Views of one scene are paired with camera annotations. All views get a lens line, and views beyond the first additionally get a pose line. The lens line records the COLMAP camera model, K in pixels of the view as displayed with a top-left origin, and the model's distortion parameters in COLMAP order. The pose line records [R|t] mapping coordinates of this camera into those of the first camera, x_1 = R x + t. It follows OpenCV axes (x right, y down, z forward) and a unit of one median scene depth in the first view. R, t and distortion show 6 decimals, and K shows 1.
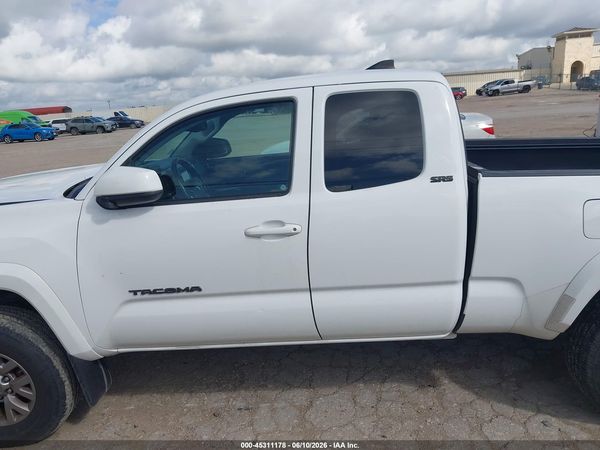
lens RADIAL K [[474.8, 0, 292.2], [0, 474.8, 226.2], [0, 0, 1]] dist [0.005270, 0.001468]
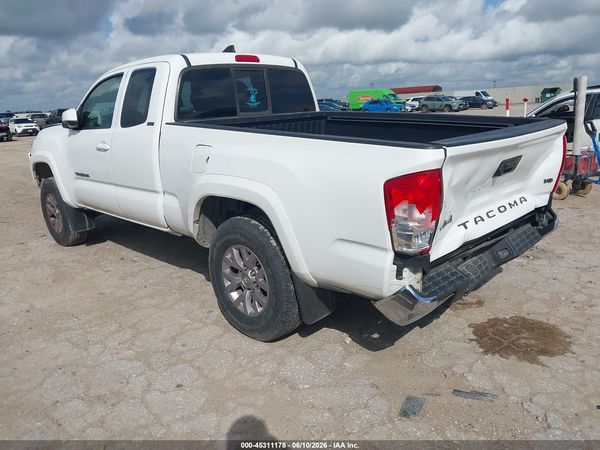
lens RADIAL K [[474.8, 0, 289.4], [0, 474.8, 232.6], [0, 0, 1]] dist [0.005270, 0.001468]
pose [[0.724709, 0.214697, -0.654753, 0.051658], [-0.181009, 0.976165, 0.119742, -0.000558], [0.664855, 0.031738, 0.746298, 0.003980]]
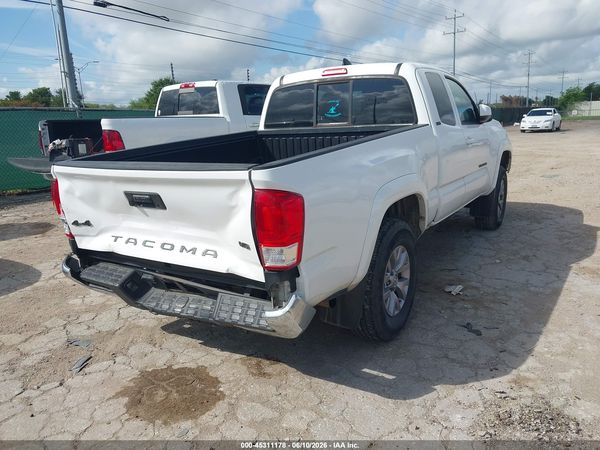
lens RADIAL K [[477.5, 0, 290.3], [0, 477.5, 228.6], [0, 0, 1]] dist [0.009272, -0.015632]
pose [[-0.516317, 0.282936, -0.808309, 0.062338], [-0.146479, 0.900763, 0.408864, -0.017636], [0.843777, 0.329504, -0.423635, 0.063967]]
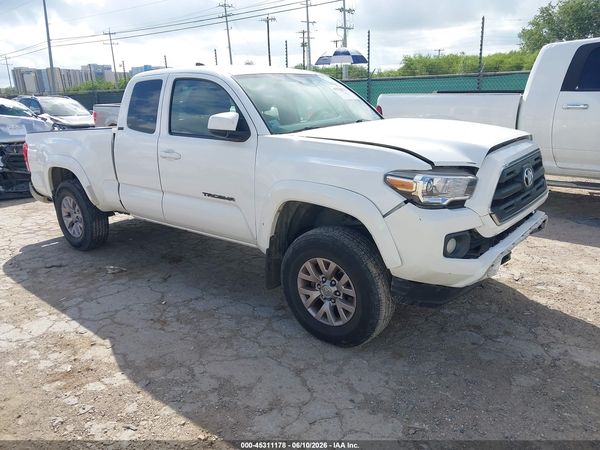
lens RADIAL K [[474.8, 0, 290.3], [0, 474.8, 218.0], [0, 0, 1]] dist [0.005270, 0.001468]
pose [[-0.783507, -0.063958, 0.618082, -0.042943], [0.245121, 0.882213, 0.402015, -0.017796], [-0.570992, 0.466487, -0.675543, 0.084606]]
